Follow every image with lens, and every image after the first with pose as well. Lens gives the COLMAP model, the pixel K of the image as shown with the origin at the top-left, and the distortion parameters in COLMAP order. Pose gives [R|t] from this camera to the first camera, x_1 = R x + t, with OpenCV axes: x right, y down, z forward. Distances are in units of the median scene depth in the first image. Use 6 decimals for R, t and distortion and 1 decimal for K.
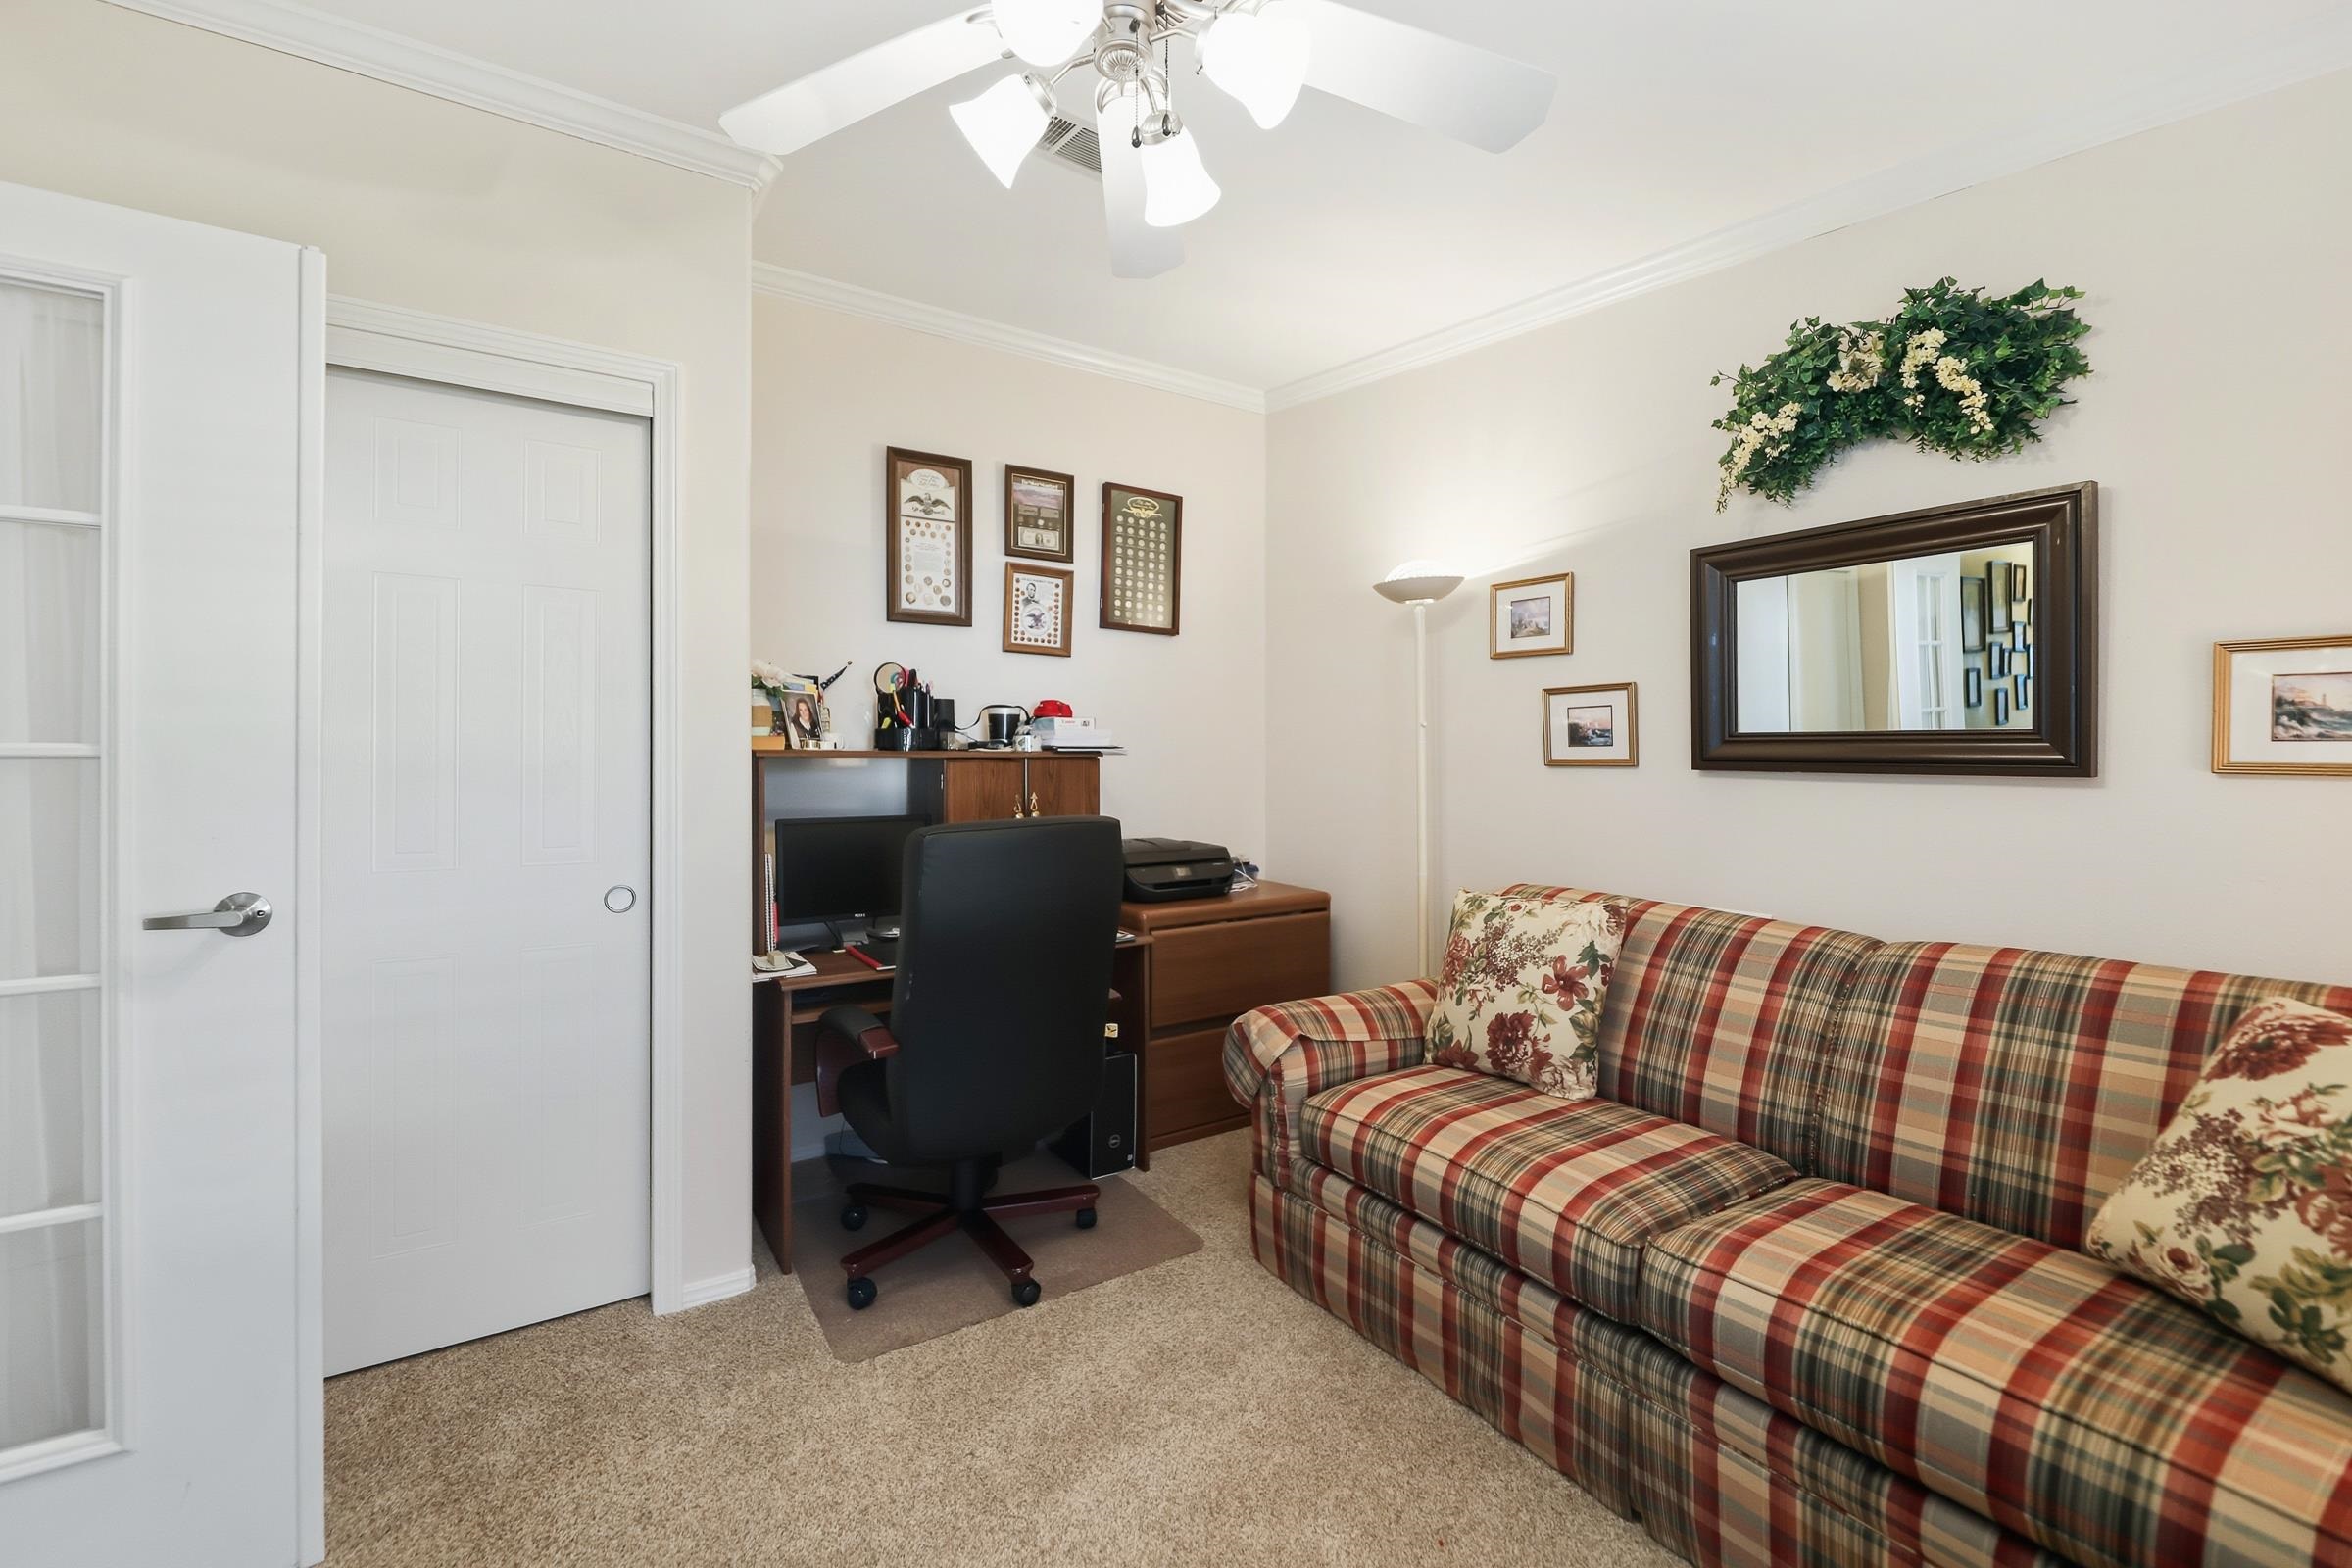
lens RADIAL K [[963.7, 0, 1180.4], [0, 963.7, 750.4], [0, 0, 1]] dist [-0.001085, -0.003422]
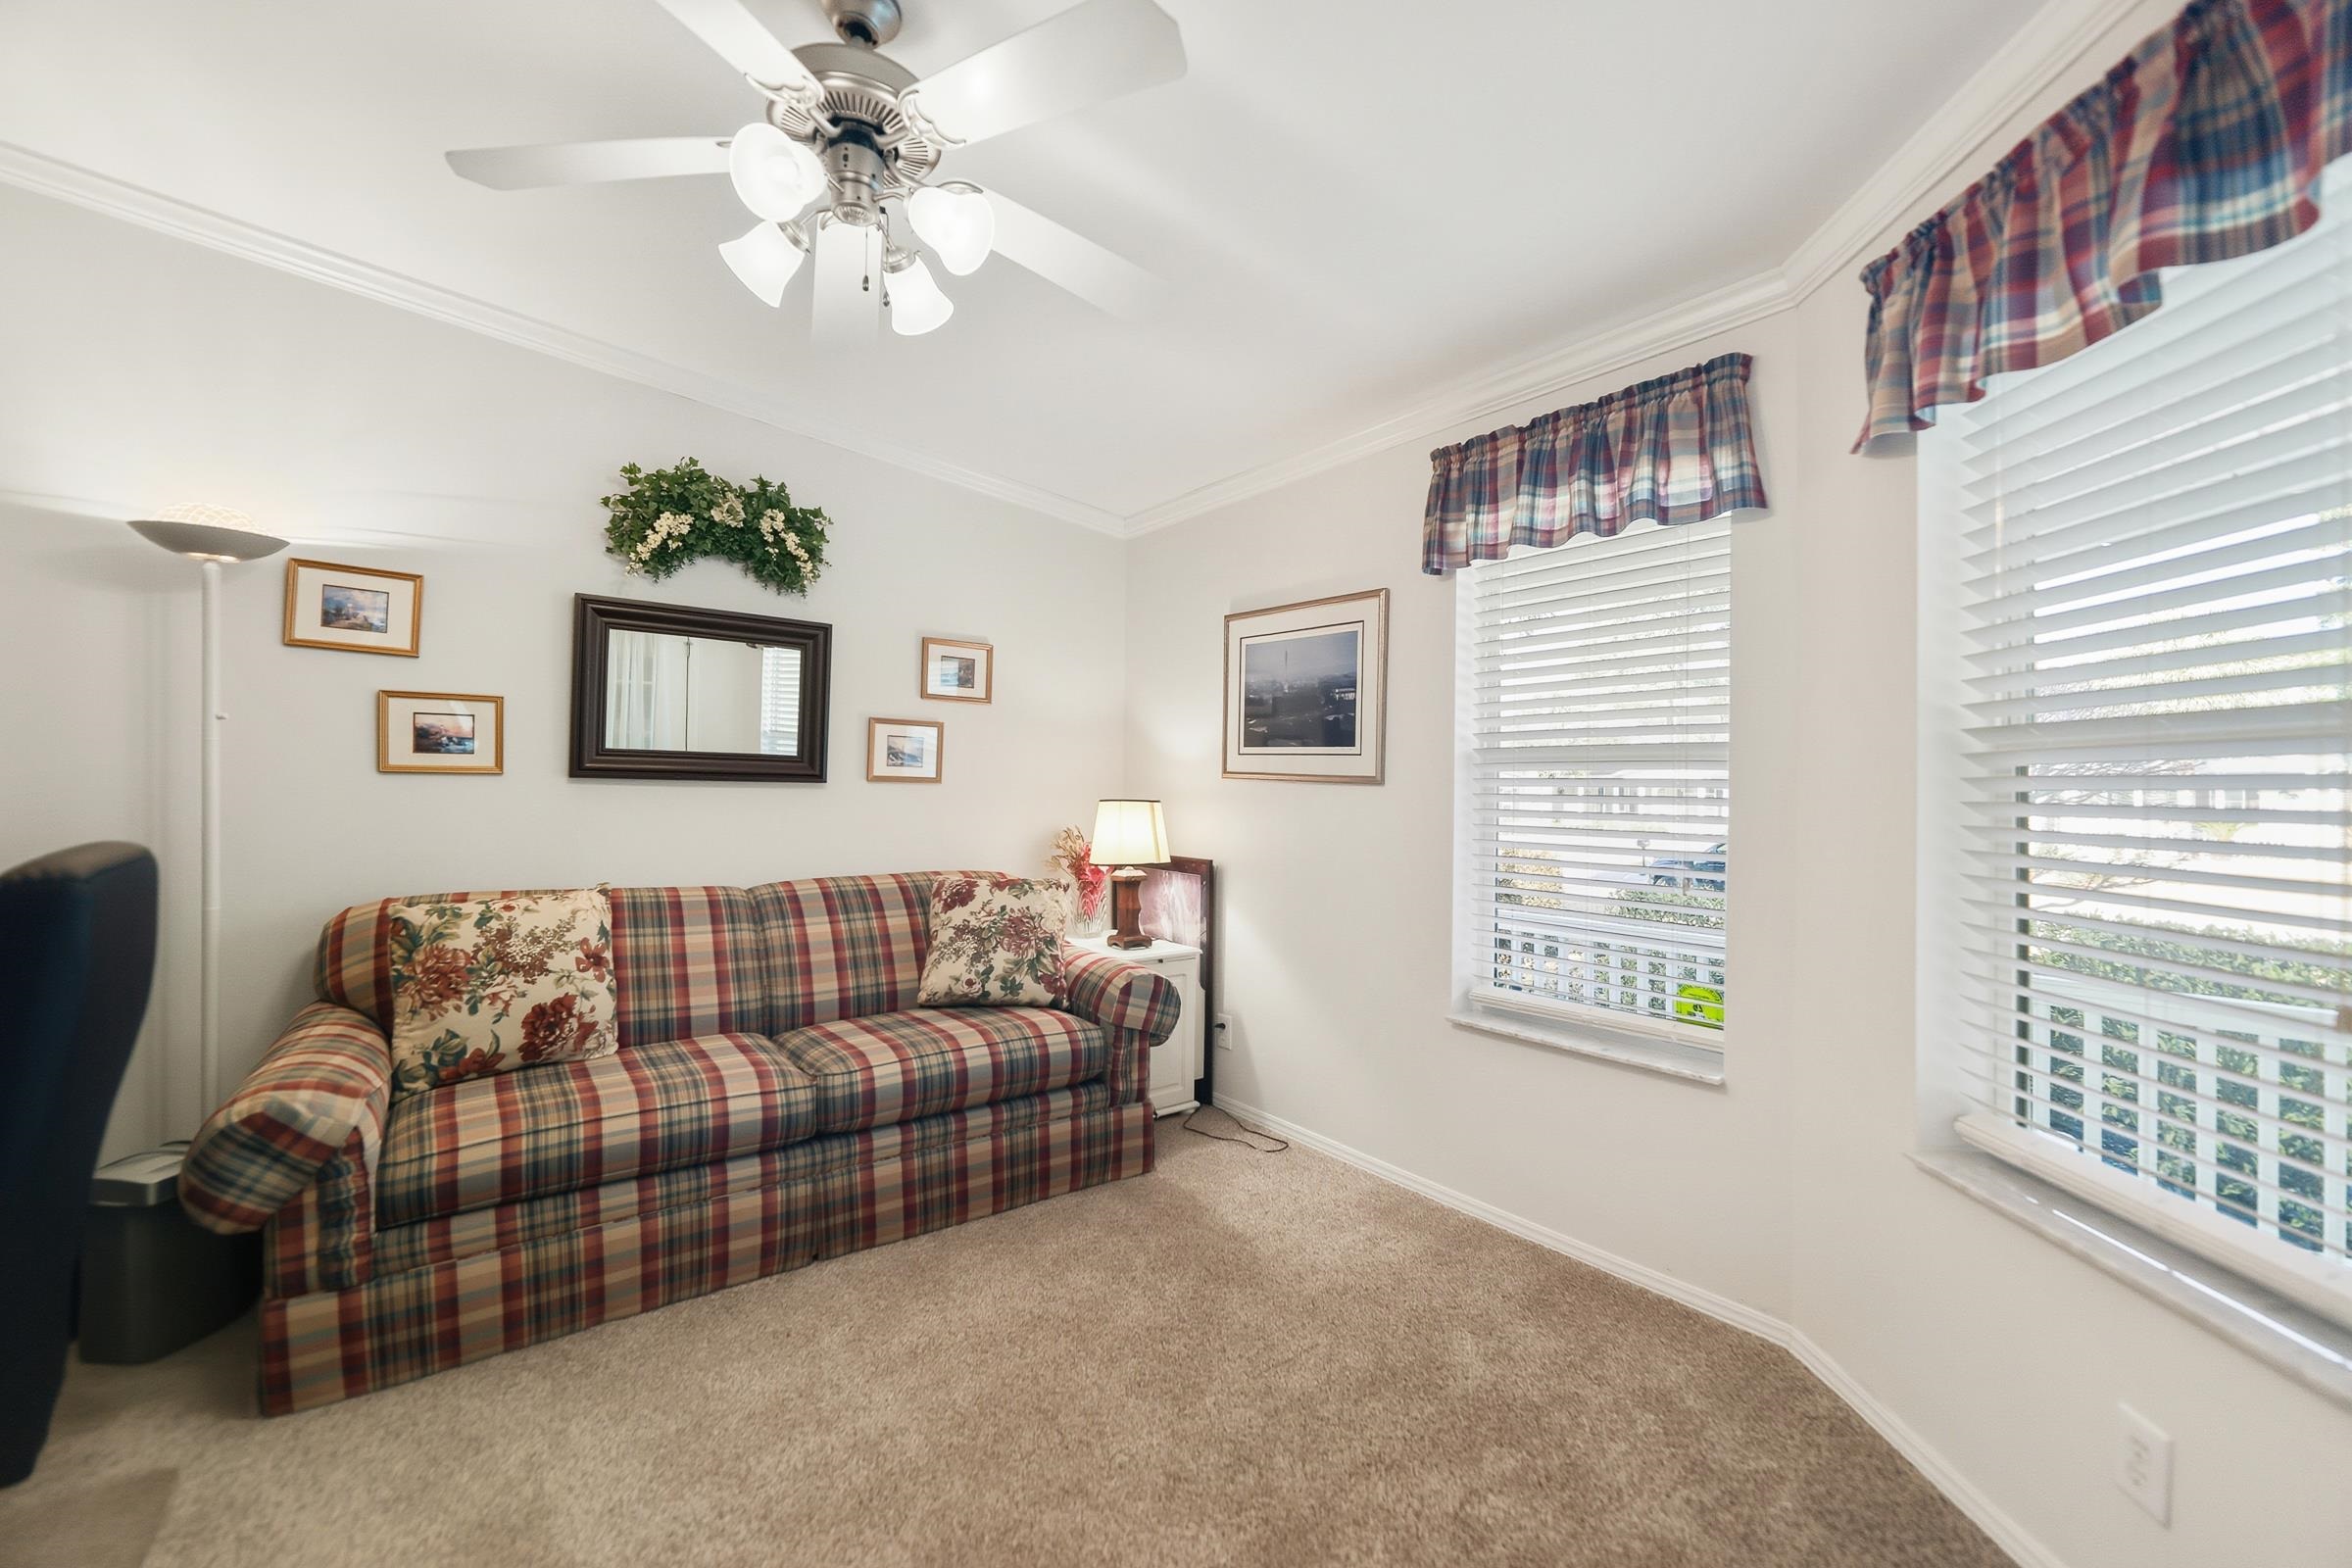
lens RADIAL K [[963.7, 0, 1180.4], [0, 963.7, 750.4], [0, 0, 1]] dist [-0.001085, -0.003422]
pose [[-0.084351, 0.036819, 0.995756, -0.812975], [-0.021252, 0.999023, -0.038740, 0.019579], [-0.996209, -0.024430, -0.083486, 0.396850]]
